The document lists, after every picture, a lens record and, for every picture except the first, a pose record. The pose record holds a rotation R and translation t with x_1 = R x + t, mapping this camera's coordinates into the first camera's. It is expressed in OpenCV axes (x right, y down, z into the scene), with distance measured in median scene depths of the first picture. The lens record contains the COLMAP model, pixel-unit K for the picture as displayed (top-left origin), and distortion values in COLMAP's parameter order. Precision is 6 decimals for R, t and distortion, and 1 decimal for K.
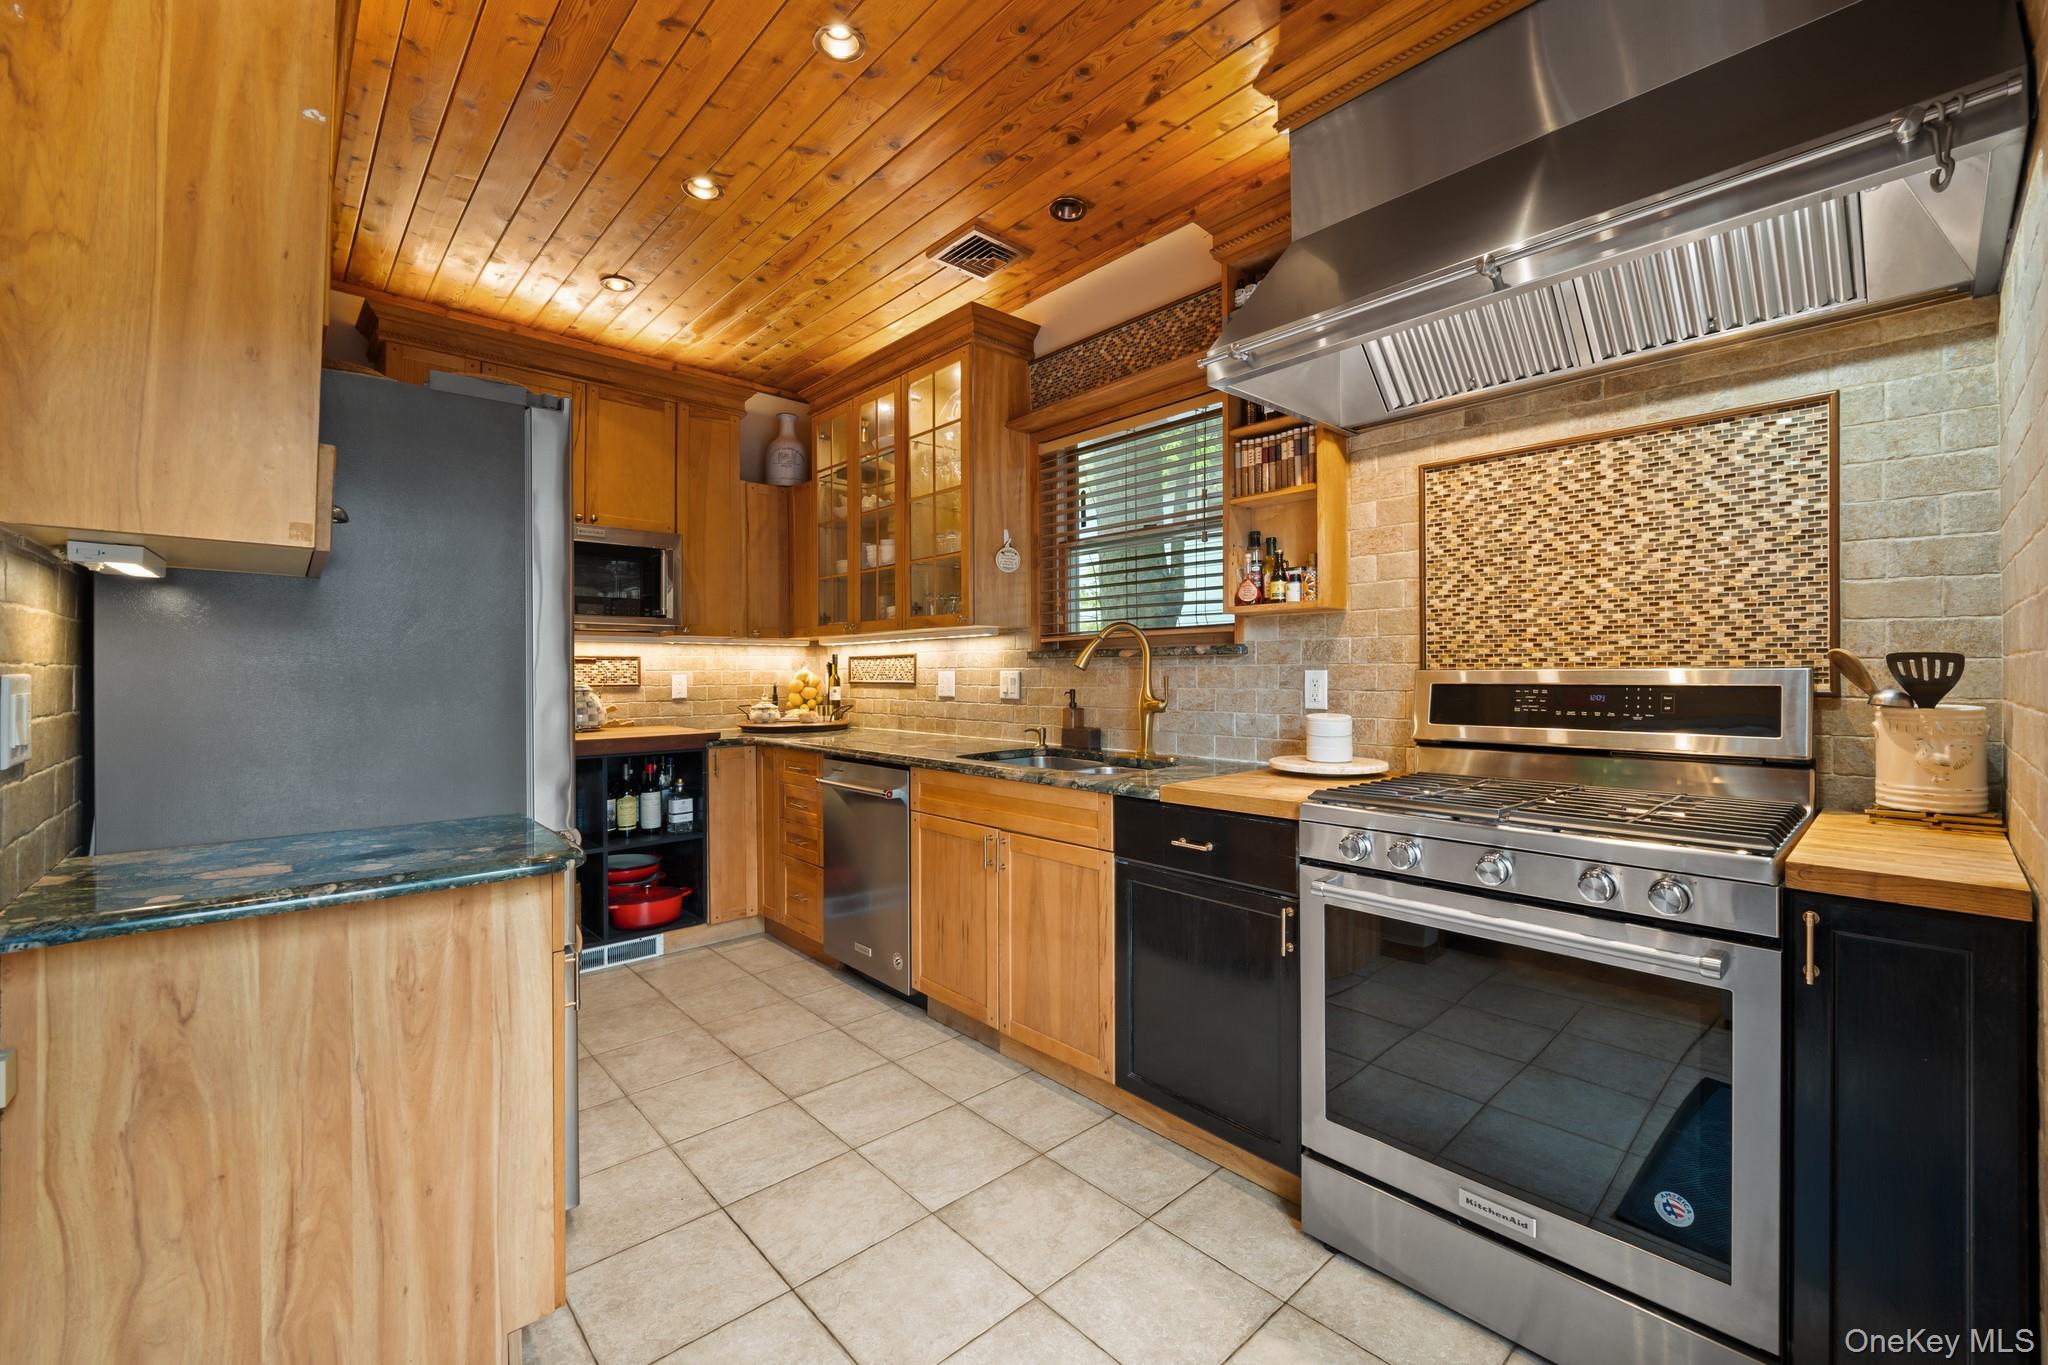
lens RADIAL K [[839.0, 0, 1025.9], [0, 839.0, 654.4], [0, 0, 1]] dist [0.000013, -0.004176]
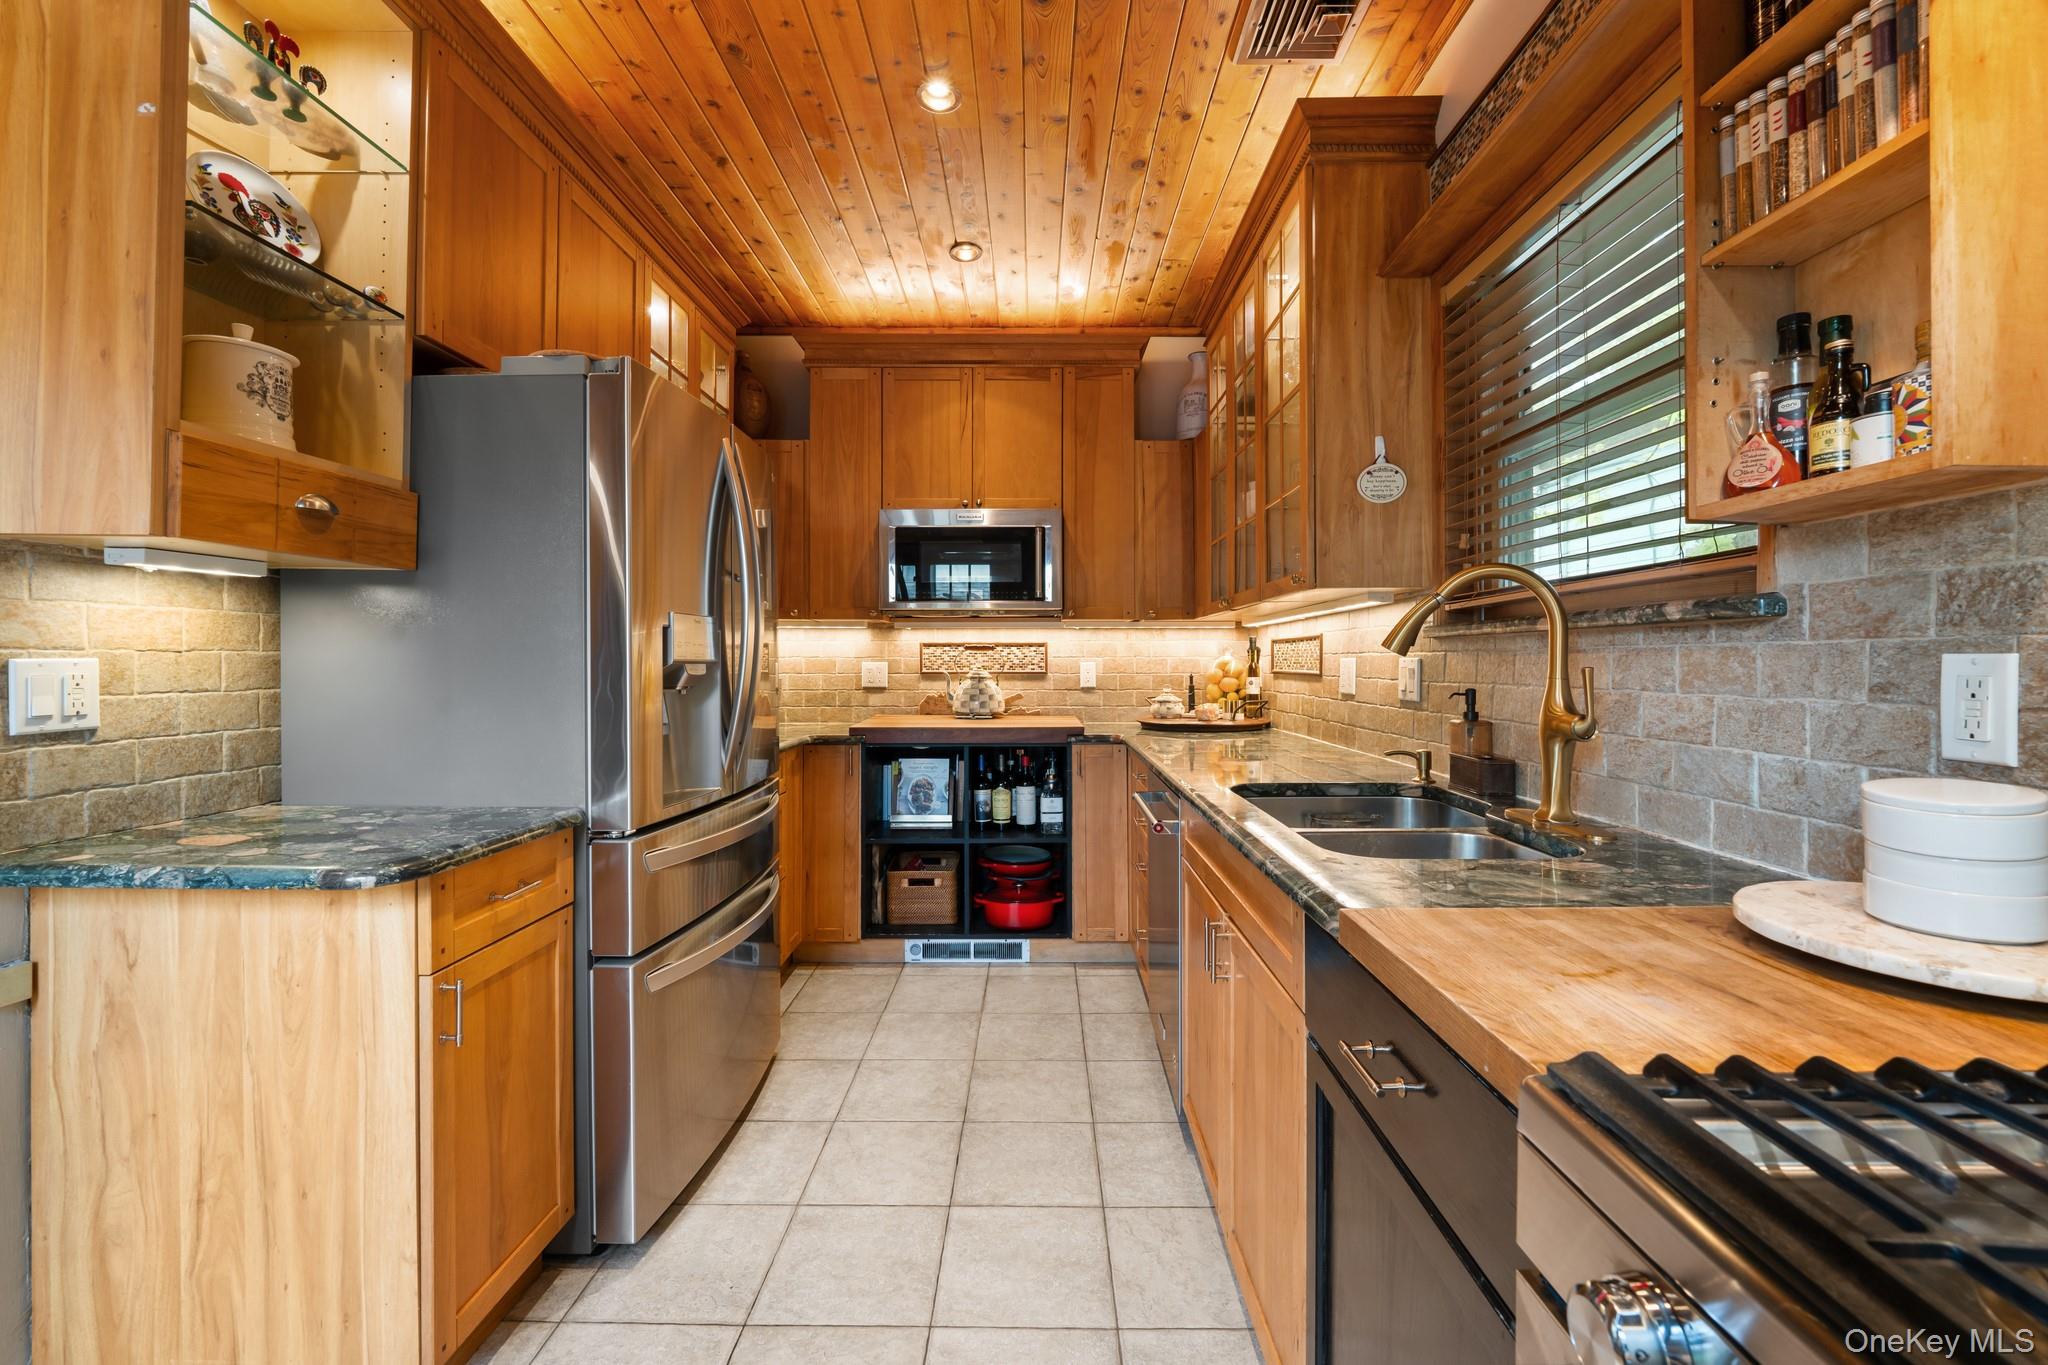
lens RADIAL K [[839.0, 0, 1025.9], [0, 839.0, 654.4], [0, 0, 1]] dist [0.000013, -0.004176]
pose [[0.729151, -0.002826, -0.684347, 0.259133], [0.012593, 0.999878, 0.009288, 0.009621], [0.684237, -0.015390, 0.729097, 0.411779]]
